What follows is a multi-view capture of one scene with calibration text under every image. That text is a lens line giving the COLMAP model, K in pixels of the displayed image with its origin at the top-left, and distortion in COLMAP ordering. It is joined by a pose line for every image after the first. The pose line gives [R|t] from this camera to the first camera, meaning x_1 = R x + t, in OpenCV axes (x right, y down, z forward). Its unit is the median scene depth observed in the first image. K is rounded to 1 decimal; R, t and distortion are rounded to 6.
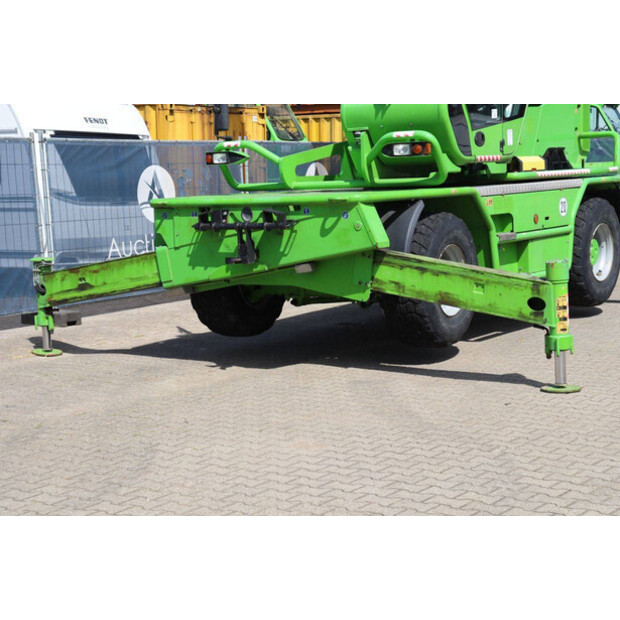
lens RADIAL K [[1248.8, 0, 306.3], [0, 1248.8, 305.2], [0, 0, 1]] dist [0.364131, 0.000000]
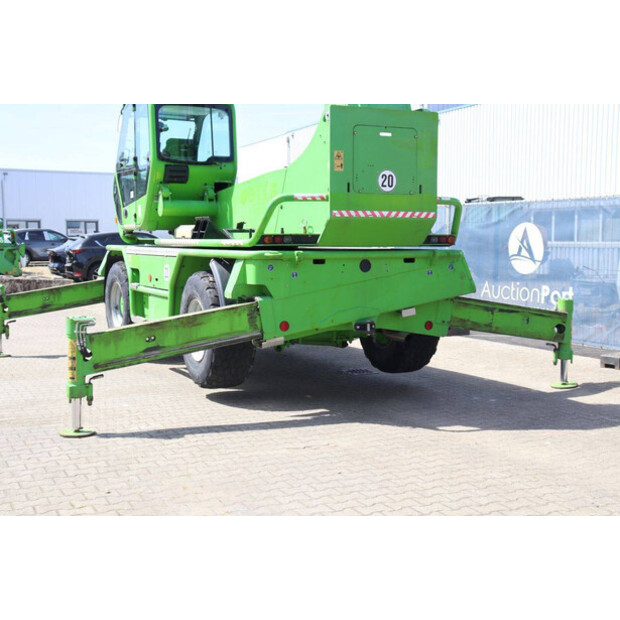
lens RADIAL K [[926.0, 0, 311.1], [0, 926.0, 304.6], [0, 0, 1]] dist [0.048188, 0.000000]
pose [[-0.536212, 0.093820, -0.838853, 0.702327], [-0.072755, 0.984968, 0.156669, -0.160777], [0.840942, 0.145038, -0.521326, 1.332808]]
